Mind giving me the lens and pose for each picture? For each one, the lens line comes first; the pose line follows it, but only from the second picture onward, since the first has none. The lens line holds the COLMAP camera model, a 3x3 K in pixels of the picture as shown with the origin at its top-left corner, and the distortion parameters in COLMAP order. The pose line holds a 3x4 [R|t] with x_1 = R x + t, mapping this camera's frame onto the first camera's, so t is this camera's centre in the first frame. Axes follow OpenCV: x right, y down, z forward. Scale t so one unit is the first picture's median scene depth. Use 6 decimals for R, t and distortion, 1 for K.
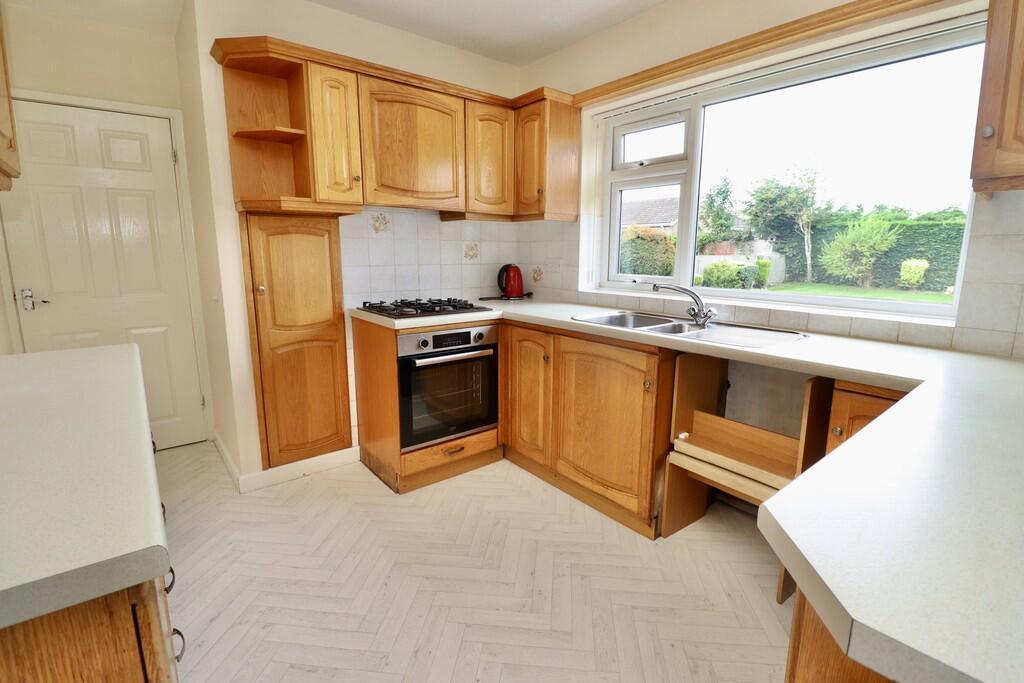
lens RADIAL K [[474.3, 0, 528.1], [0, 474.3, 339.5], [0, 0, 1]] dist [-0.018463, -0.001929]
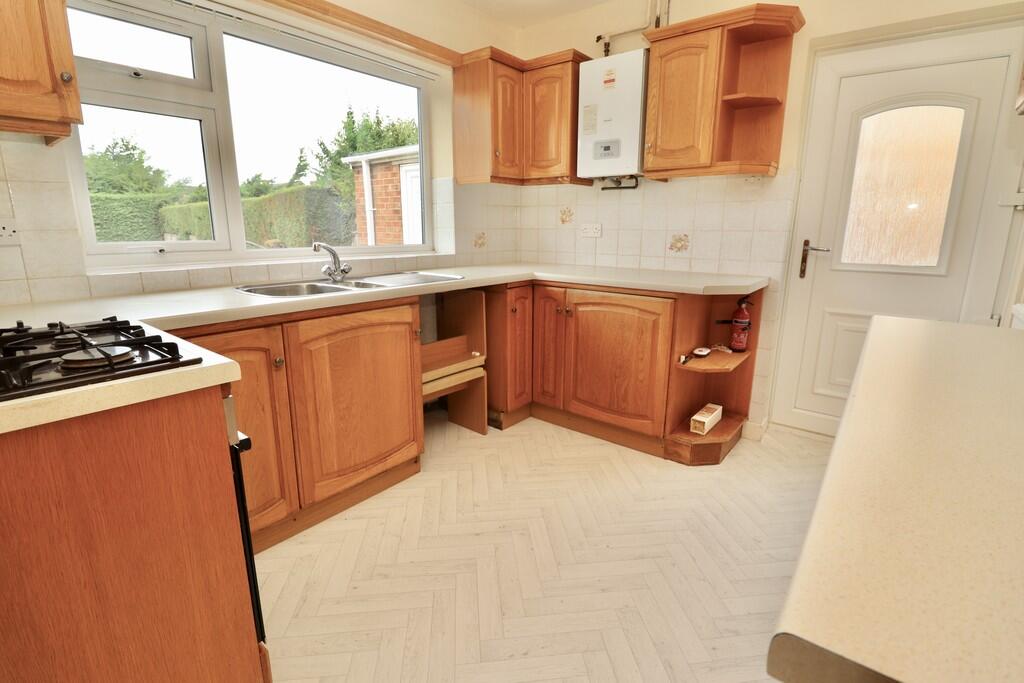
lens RADIAL K [[474.3, 0, 512.8], [0, 474.3, 338.1], [0, 0, 1]] dist [-0.018463, -0.001929]
pose [[-0.211279, -0.228607, 0.950316, -0.748802], [0.168226, 0.949250, 0.265751, -0.130548], [-0.962840, 0.216015, -0.162099, 0.870547]]
